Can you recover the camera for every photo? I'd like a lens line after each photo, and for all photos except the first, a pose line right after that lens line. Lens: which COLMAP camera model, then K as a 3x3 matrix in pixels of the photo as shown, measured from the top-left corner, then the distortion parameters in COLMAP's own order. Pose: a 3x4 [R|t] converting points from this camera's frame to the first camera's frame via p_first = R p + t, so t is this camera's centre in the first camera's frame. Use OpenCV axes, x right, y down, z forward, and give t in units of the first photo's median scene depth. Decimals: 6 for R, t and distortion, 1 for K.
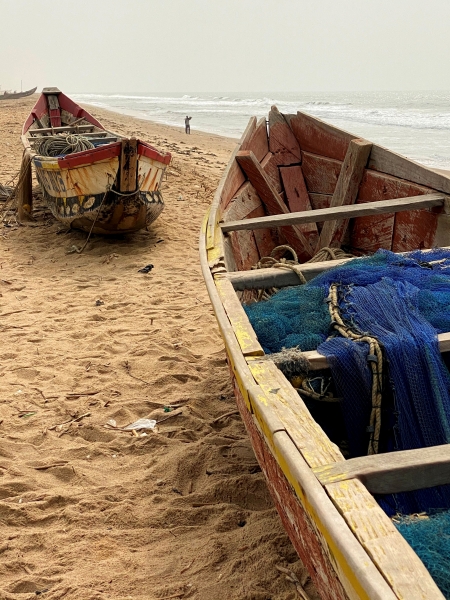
lens RADIAL K [[1228.5, 0, 225.0], [0, 1228.5, 300.0], [0, 0, 1]] dist [0.130794, 0.253923]
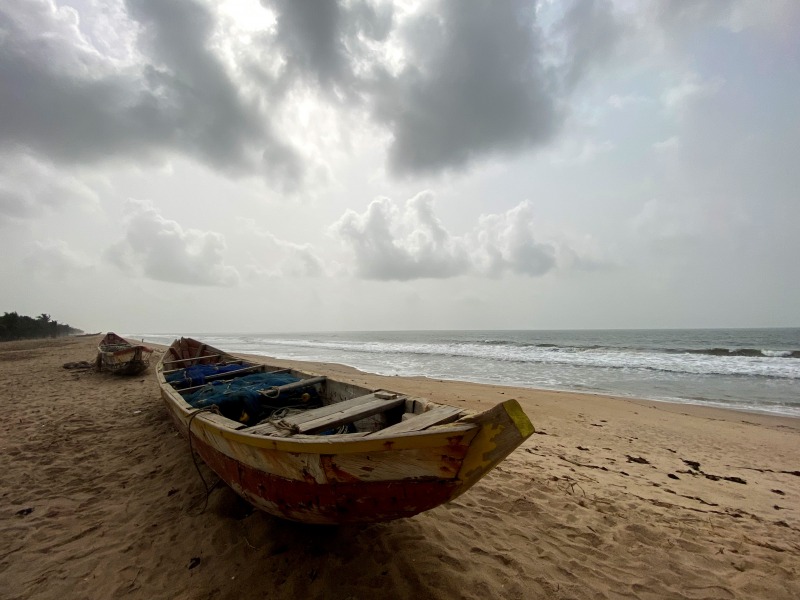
lens RADIAL K [[330.7, 0, 400.0], [0, 330.7, 300.0], [0, 0, 1]] dist [-0.002394, -0.000483]
pose [[0.833533, 0.045845, 0.550564, 0.040243], [0.099321, 0.967880, -0.230963, 0.074198], [-0.543468, 0.247198, 0.802207, -0.450148]]
